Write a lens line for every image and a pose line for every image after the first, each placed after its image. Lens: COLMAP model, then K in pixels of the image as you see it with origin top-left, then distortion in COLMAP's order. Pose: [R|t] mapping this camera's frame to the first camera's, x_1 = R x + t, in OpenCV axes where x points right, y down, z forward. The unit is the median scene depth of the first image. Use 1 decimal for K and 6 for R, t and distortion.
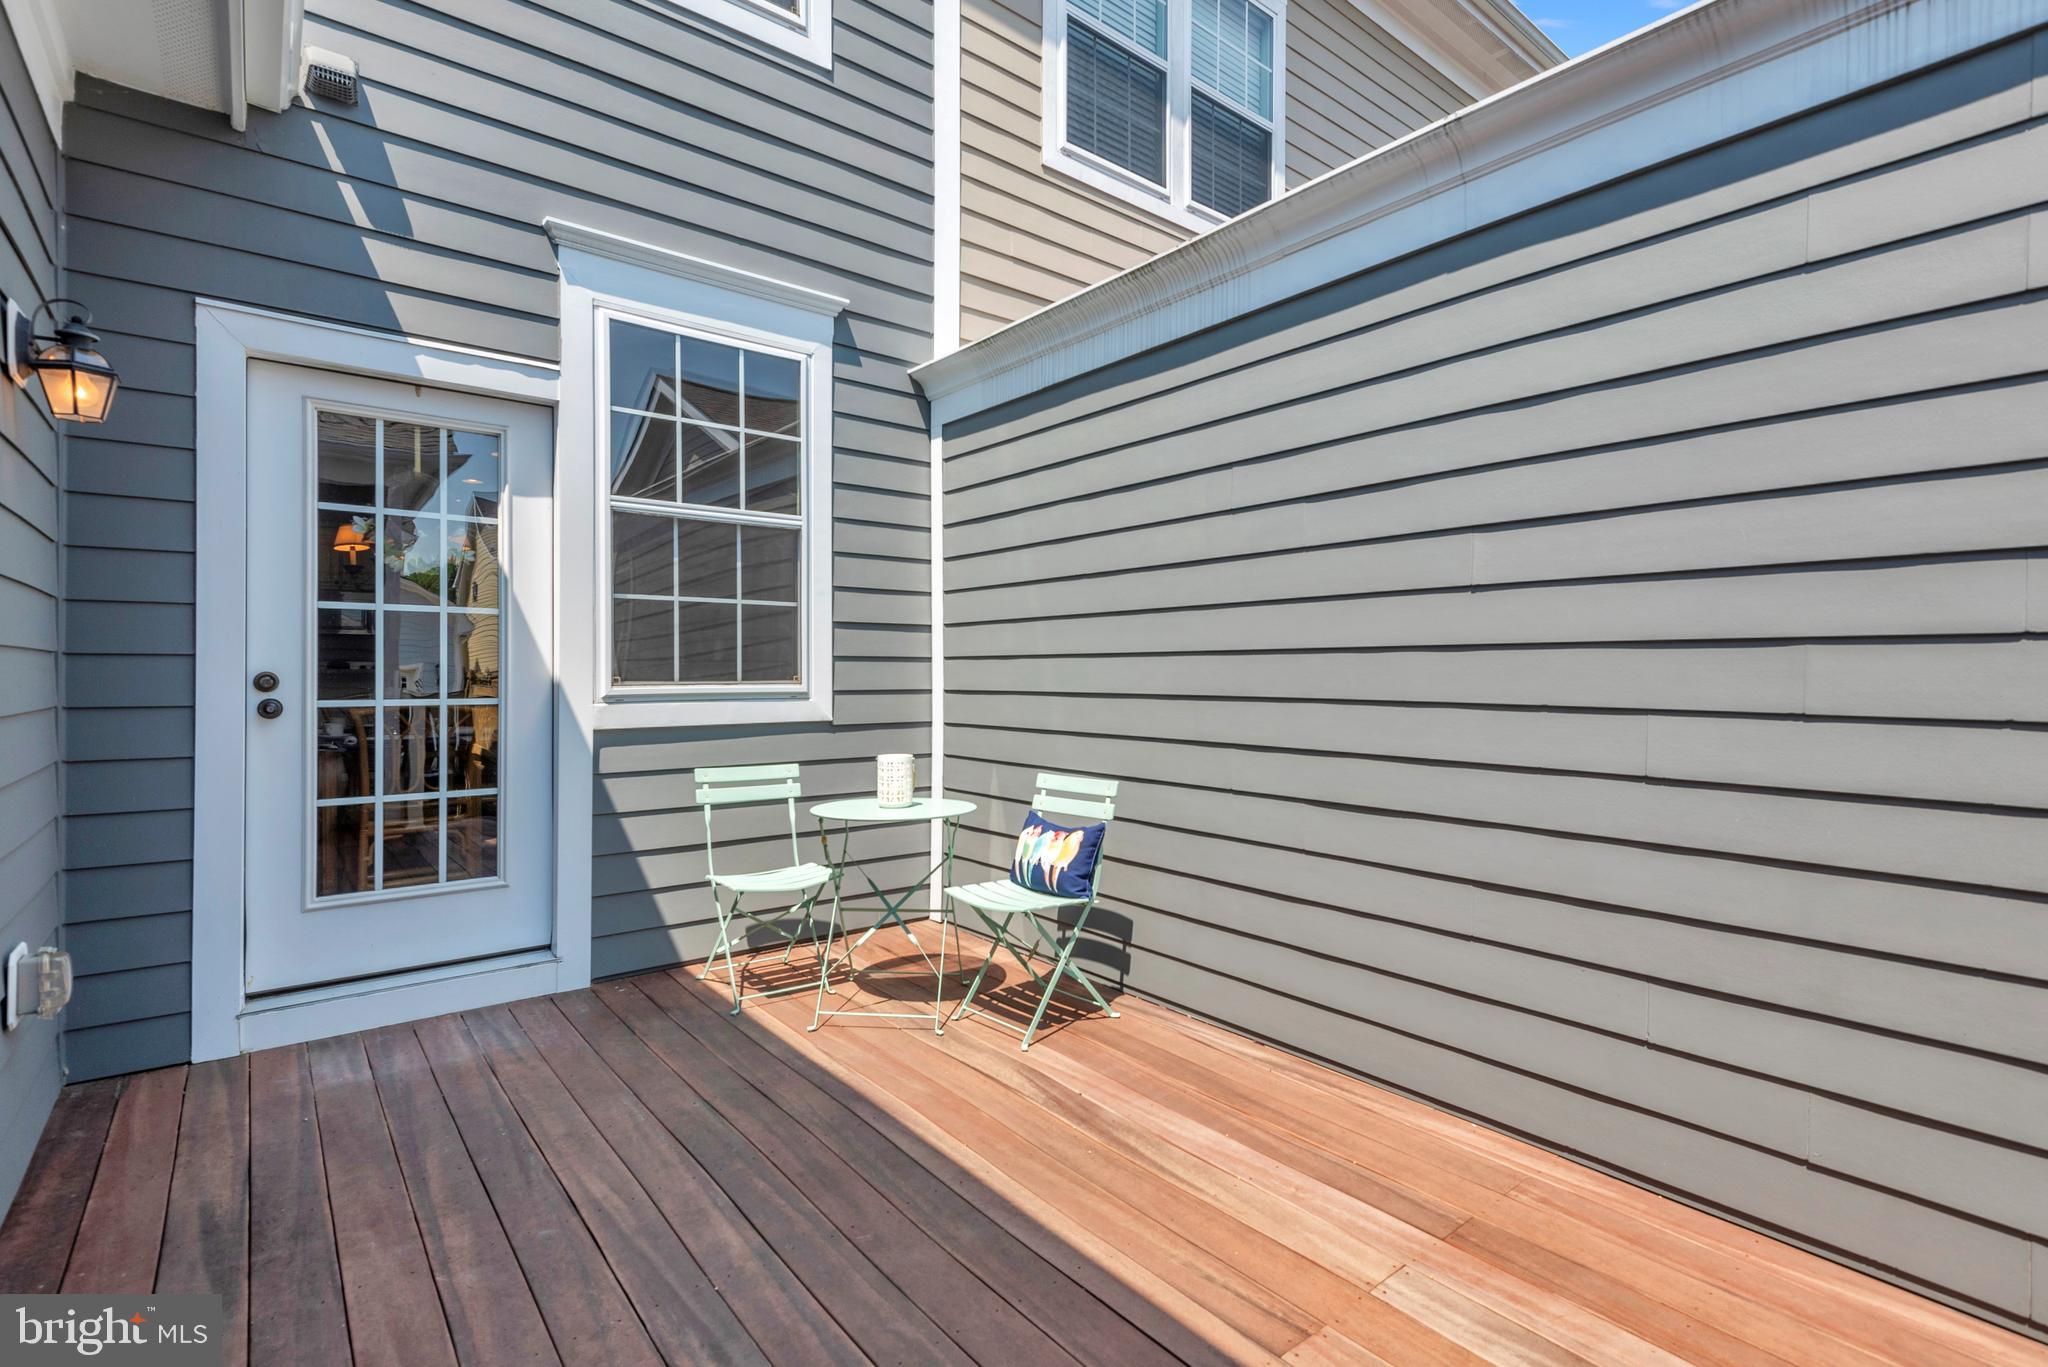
lens RADIAL K [[941.3, 0, 1018.8], [0, 941.3, 673.8], [0, 0, 1]] dist [0.035257, -0.019319]
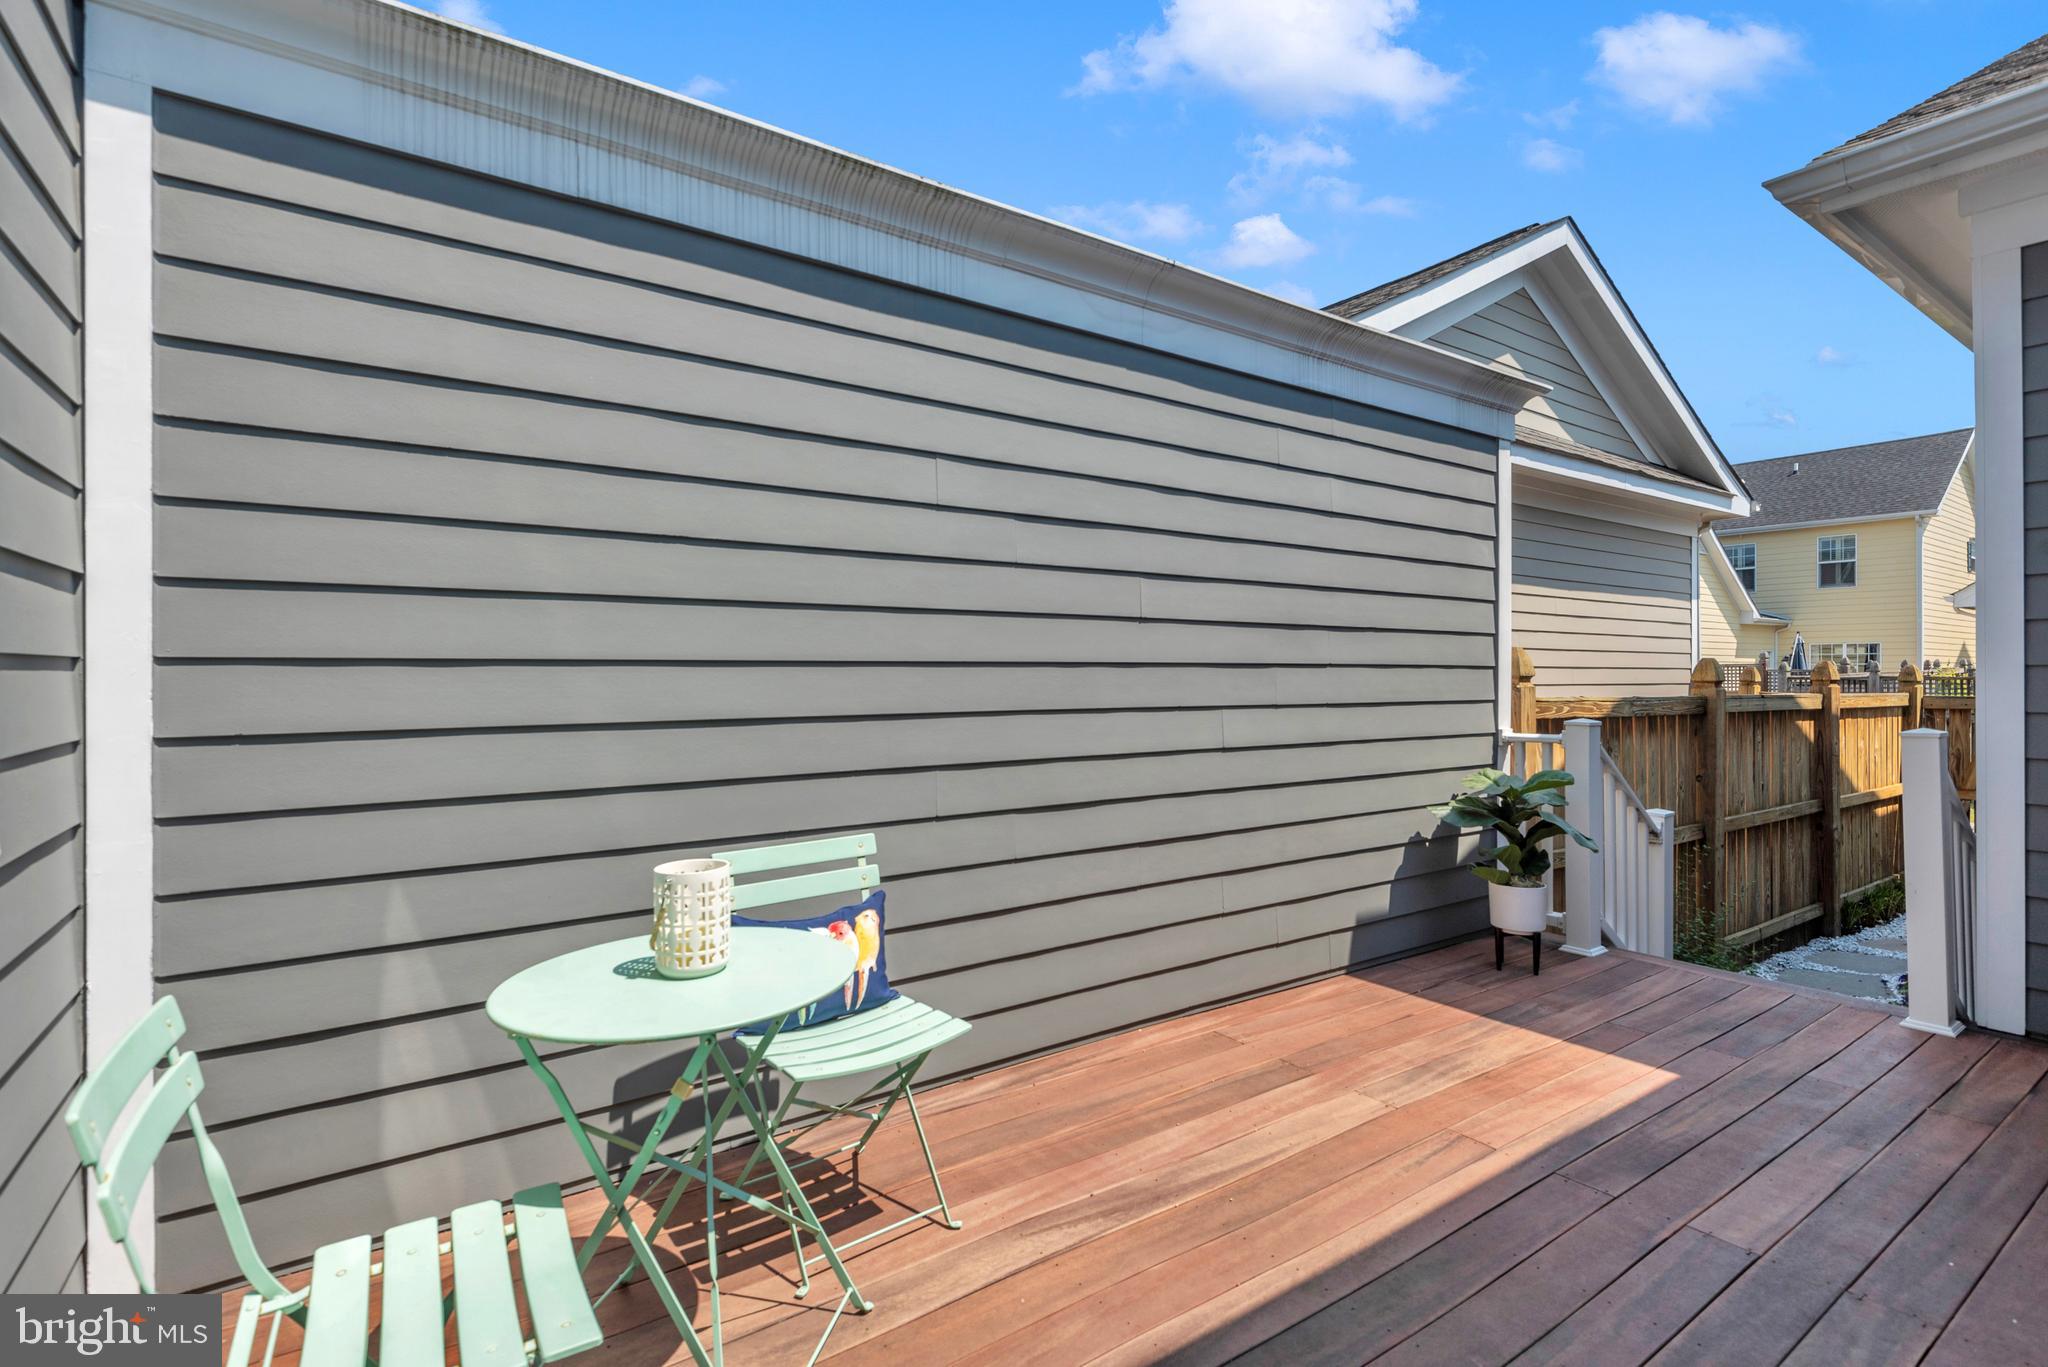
lens RADIAL K [[941.3, 0, 1018.8], [0, 941.3, 673.8], [0, 0, 1]] dist [0.035257, -0.019319]
pose [[0.077323, -0.004155, 0.996997, -0.638883], [0.002462, 0.999989, 0.003977, -0.016391], [-0.997003, 0.002147, 0.077332, 0.823393]]
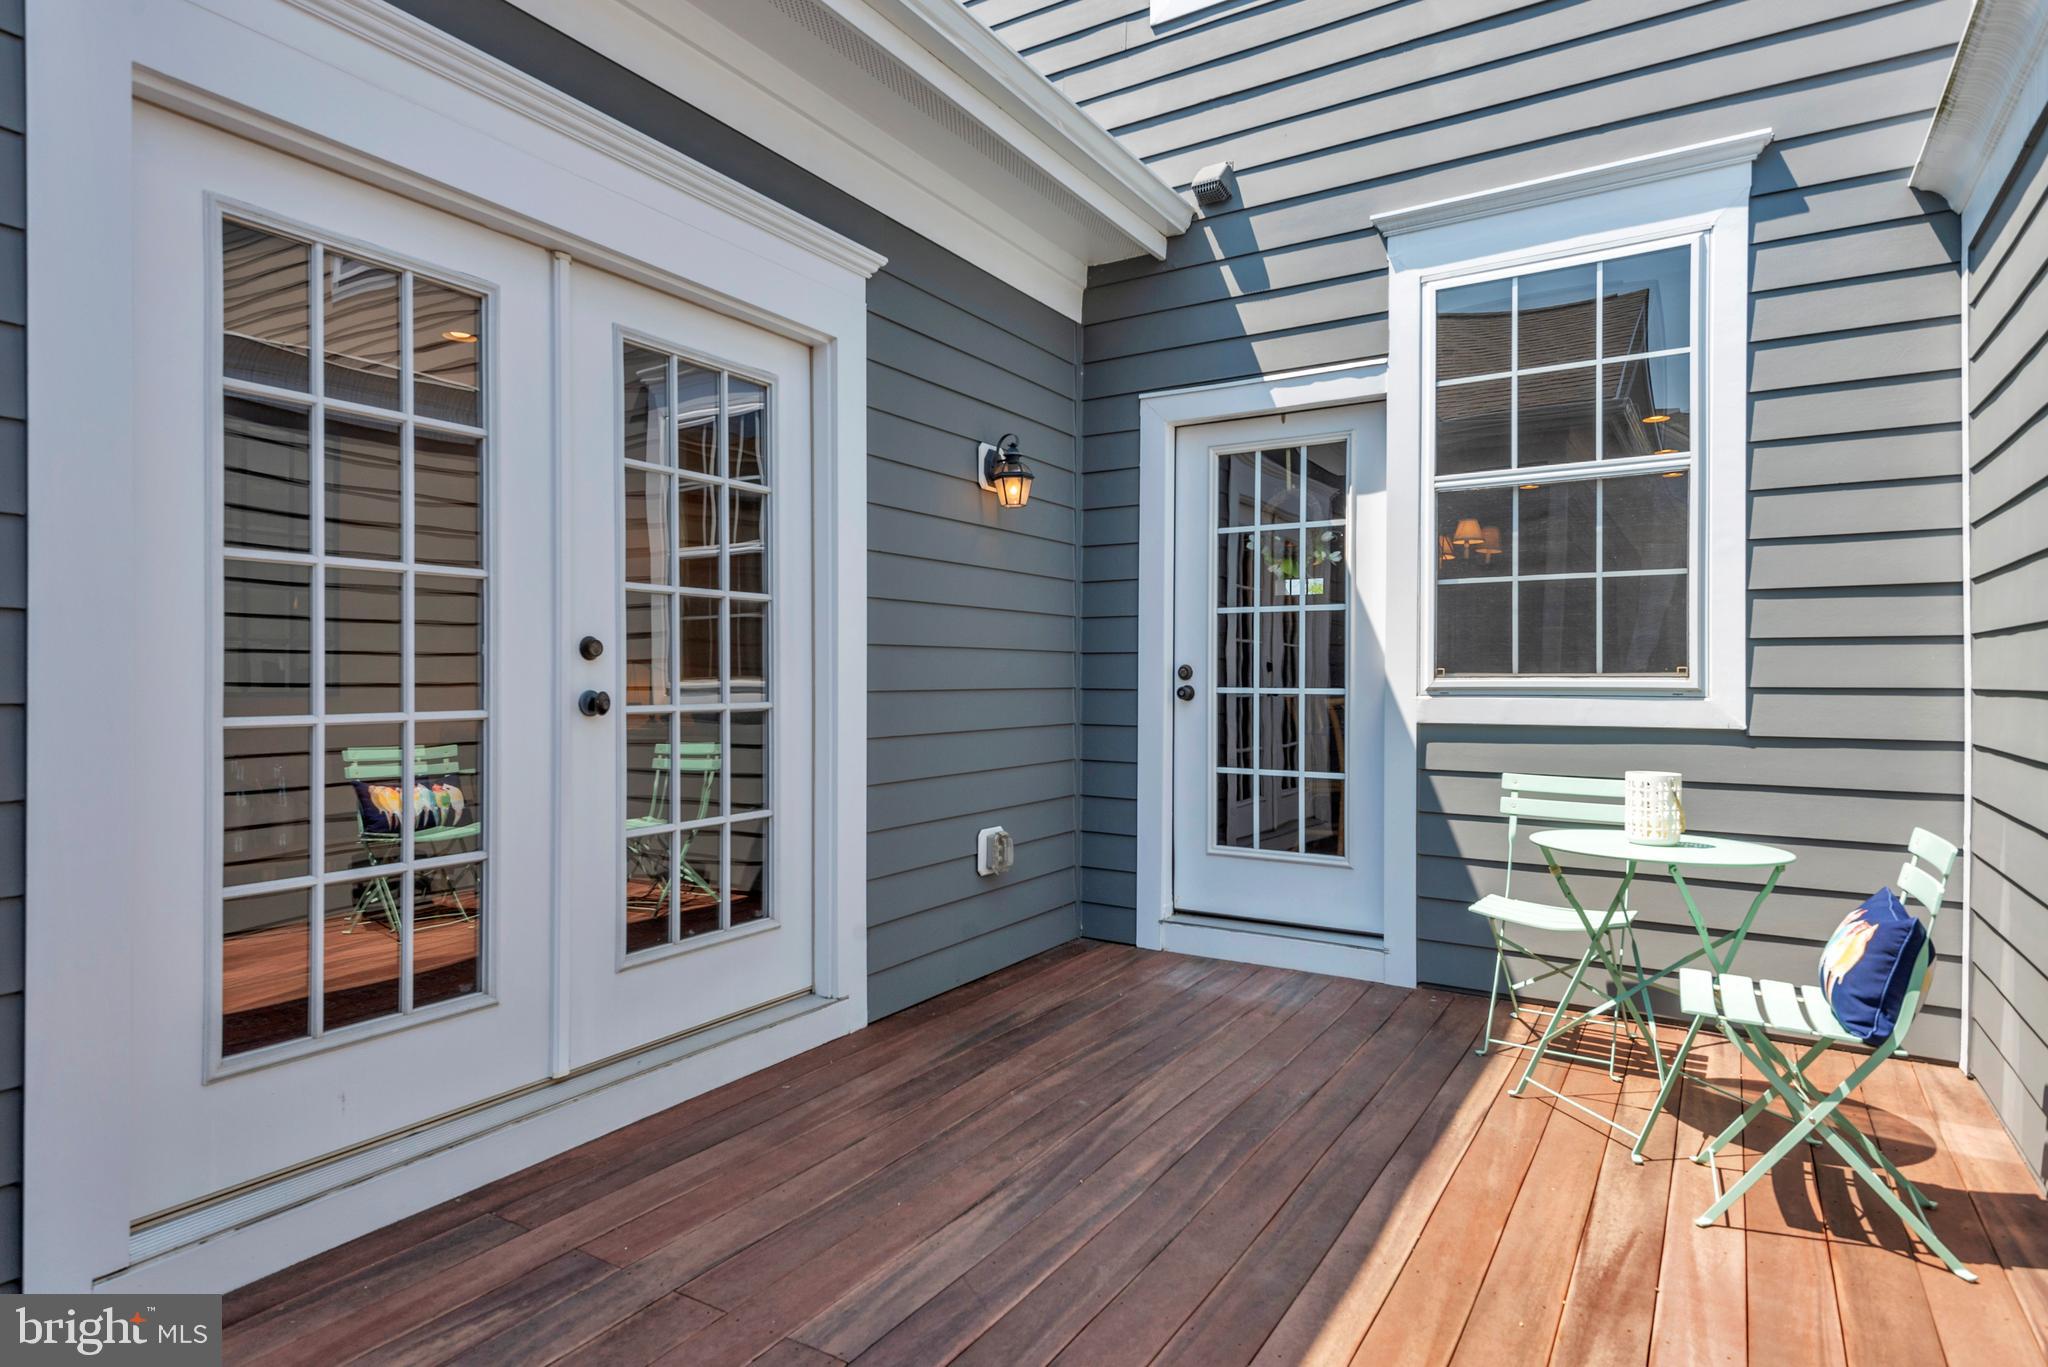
lens RADIAL K [[1125.2, 0, 1030.6], [0, 1125.2, 672.0], [0, 0, 1]] dist [0.024473, -0.001800]
pose [[0.340537, -0.002108, -0.940229, 0.547917], [-0.000667, 0.999997, -0.002484, 0.011016], [0.940231, 0.001473, 0.340535, 0.260679]]
